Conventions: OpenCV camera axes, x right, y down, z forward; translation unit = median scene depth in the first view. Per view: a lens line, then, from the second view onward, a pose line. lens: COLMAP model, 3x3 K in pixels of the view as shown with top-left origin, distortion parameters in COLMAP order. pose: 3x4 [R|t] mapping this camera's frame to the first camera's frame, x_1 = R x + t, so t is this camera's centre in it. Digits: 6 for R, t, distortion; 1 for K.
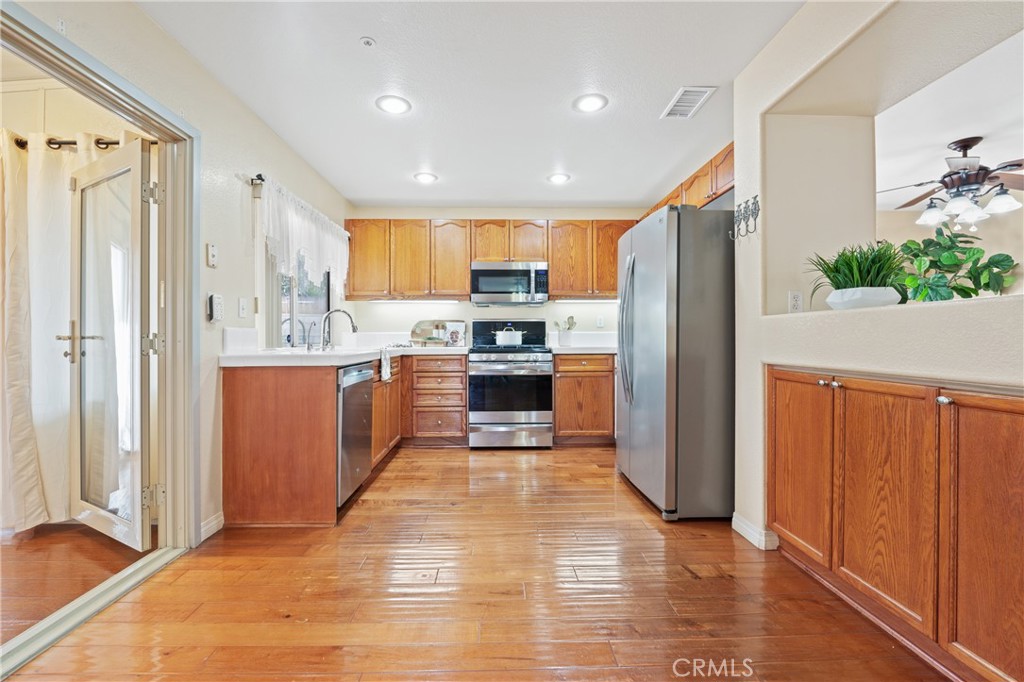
lens RADIAL K [[413.1, 0, 506.3], [0, 413.1, 342.3], [0, 0, 1]] dist [-0.003031, 0.000070]
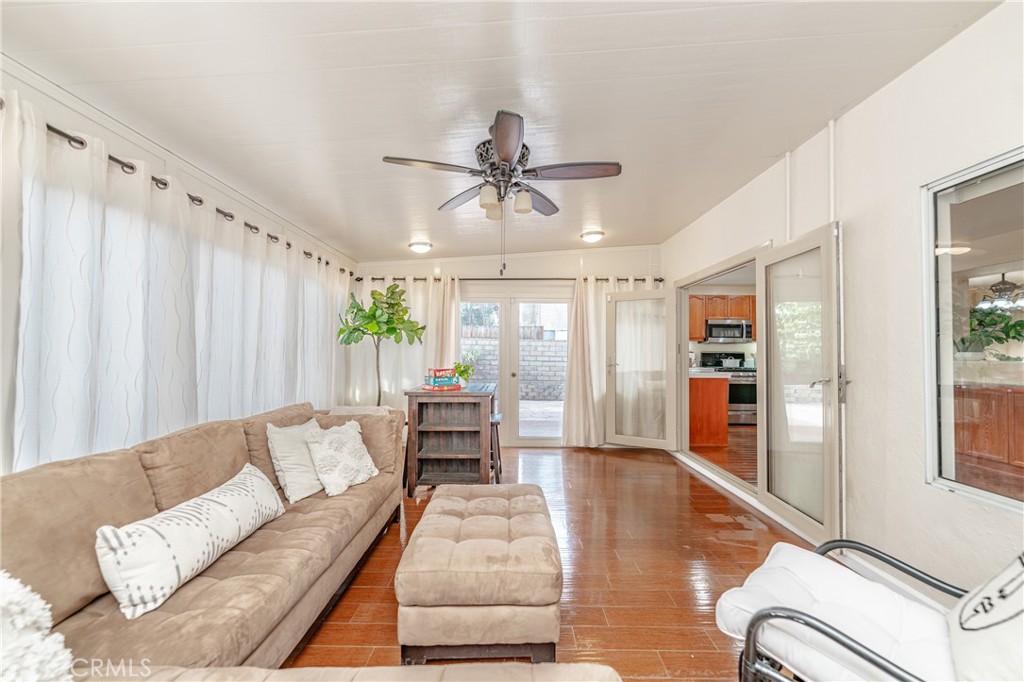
lens RADIAL K [[398.9, 0, 509.6], [0, 398.9, 347.2], [0, 0, 1]] dist [0.001723, 0.000261]
pose [[0.999634, 0.012495, -0.024006, -0.902787], [-0.013037, 0.999660, -0.022562, -0.027762], [0.023716, 0.022867, 0.999457, -0.726407]]
